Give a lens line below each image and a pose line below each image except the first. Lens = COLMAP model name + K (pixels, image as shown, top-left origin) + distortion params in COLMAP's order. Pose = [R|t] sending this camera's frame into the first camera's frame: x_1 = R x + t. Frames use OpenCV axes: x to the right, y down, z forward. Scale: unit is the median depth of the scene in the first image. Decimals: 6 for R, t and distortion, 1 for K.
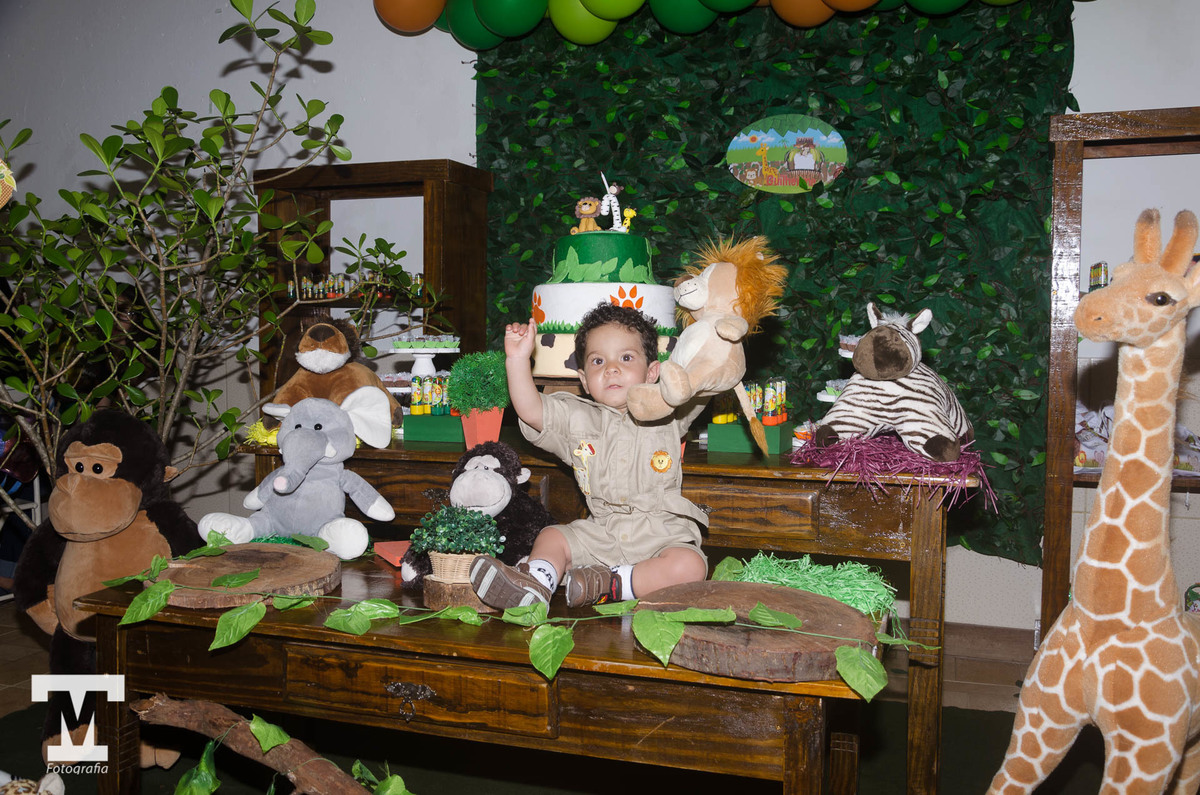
lens RADIAL K [[1083.0, 0, 600.3], [0, 1083.0, 394.3], [0, 0, 1]] dist [0.004284, 0.004264]
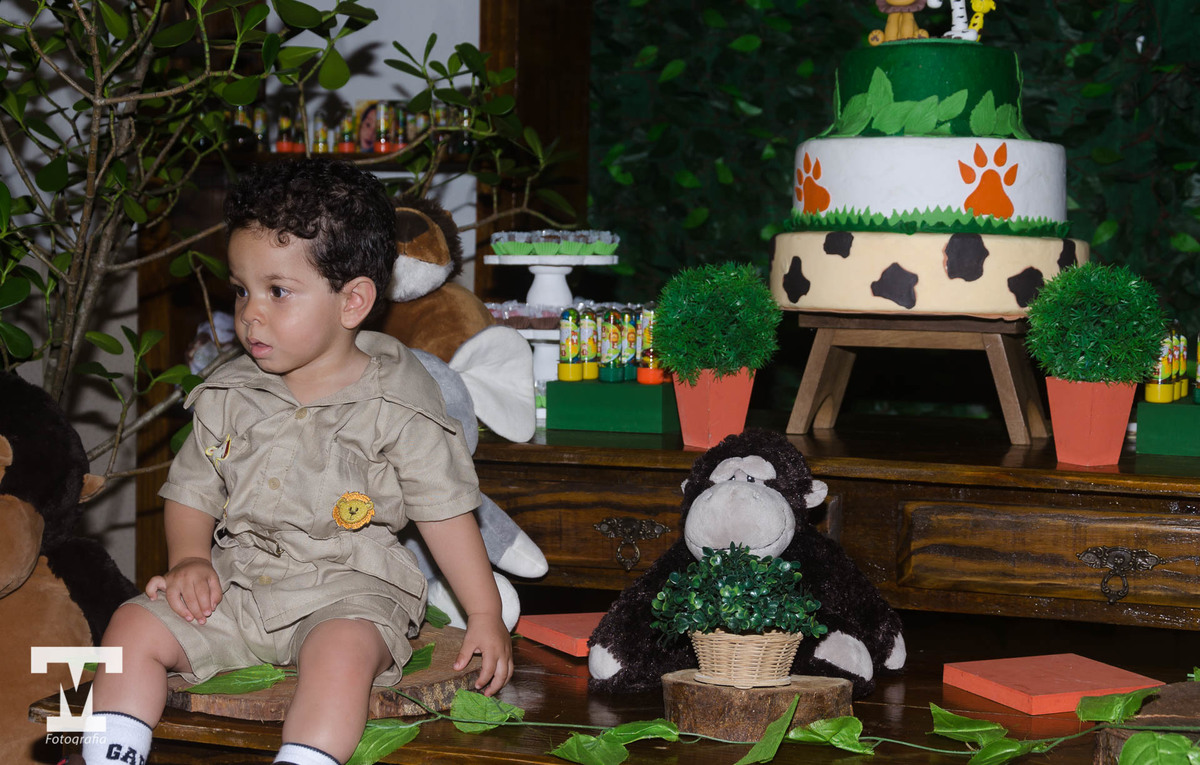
lens RADIAL K [[2343.0, 0, 599.9], [0, 2343.0, 384.9], [0, 0, 1]] dist [0.079835, 0.000000]
pose [[0.999793, 0.011094, -0.017080, -0.141005], [-0.010855, 0.999842, 0.014057, 0.004524], [0.017233, -0.013869, 0.999755, -0.157521]]
